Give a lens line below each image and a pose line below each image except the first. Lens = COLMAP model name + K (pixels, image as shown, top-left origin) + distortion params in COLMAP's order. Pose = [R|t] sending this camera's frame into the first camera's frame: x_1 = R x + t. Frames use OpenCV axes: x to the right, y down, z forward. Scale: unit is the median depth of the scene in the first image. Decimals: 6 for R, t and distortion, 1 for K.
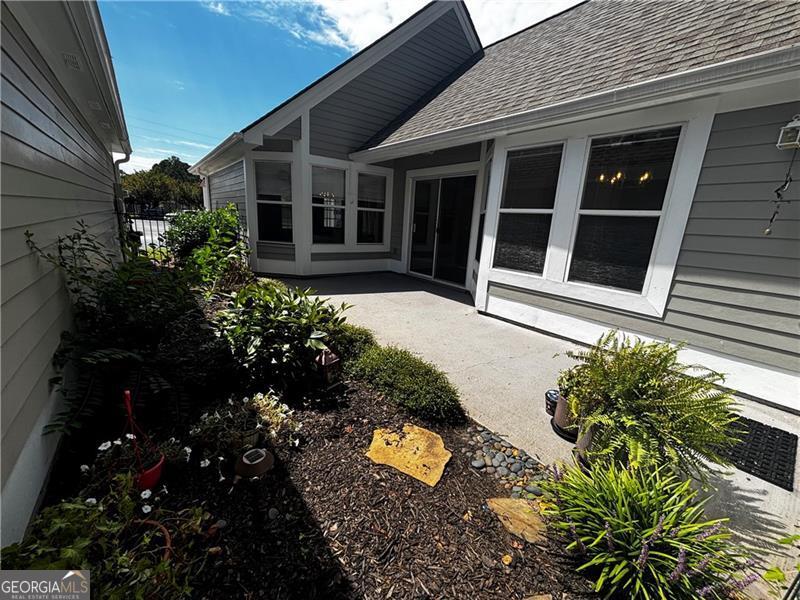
lens RADIAL K [[325.9, 0, 398.0], [0, 325.9, 297.7], [0, 0, 1]] dist [0.003723, -0.000426]
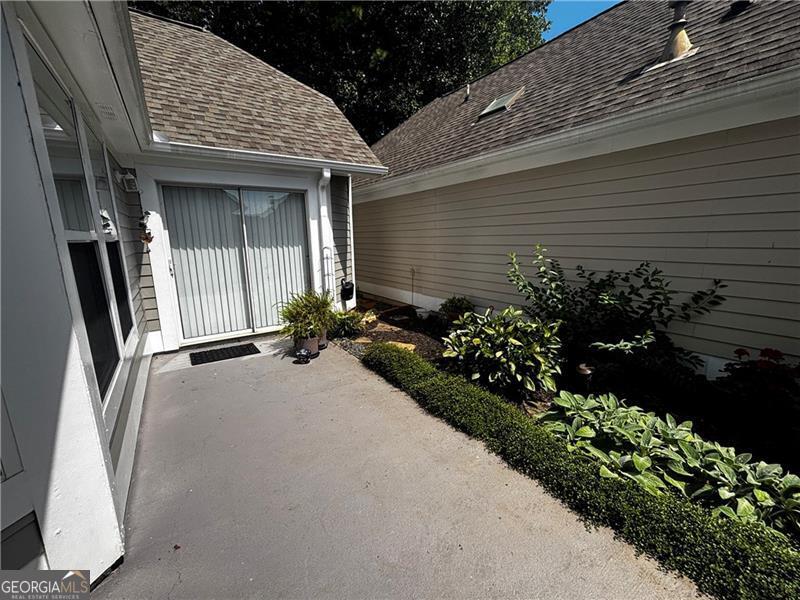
lens RADIAL K [[325.9, 0, 398.0], [0, 325.9, 297.7], [0, 0, 1]] dist [0.003723, -0.000426]
pose [[-0.998285, -0.044606, 0.037912, -0.039874], [-0.024974, 0.910229, 0.413352, -0.745002], [-0.052946, 0.411696, -0.909782, 2.759667]]
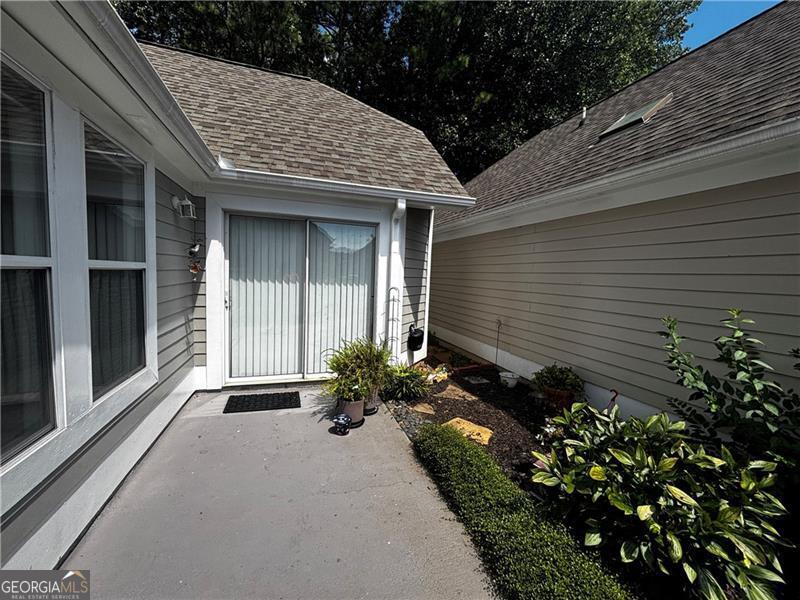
lens RADIAL K [[325.9, 0, 398.0], [0, 325.9, 297.7], [0, 0, 1]] dist [0.003723, -0.000426]
pose [[-0.943761, -0.111833, 0.311140, -0.076076], [-0.010674, 0.950873, 0.309398, -0.648365], [-0.330455, 0.288677, -0.898590, 2.279187]]
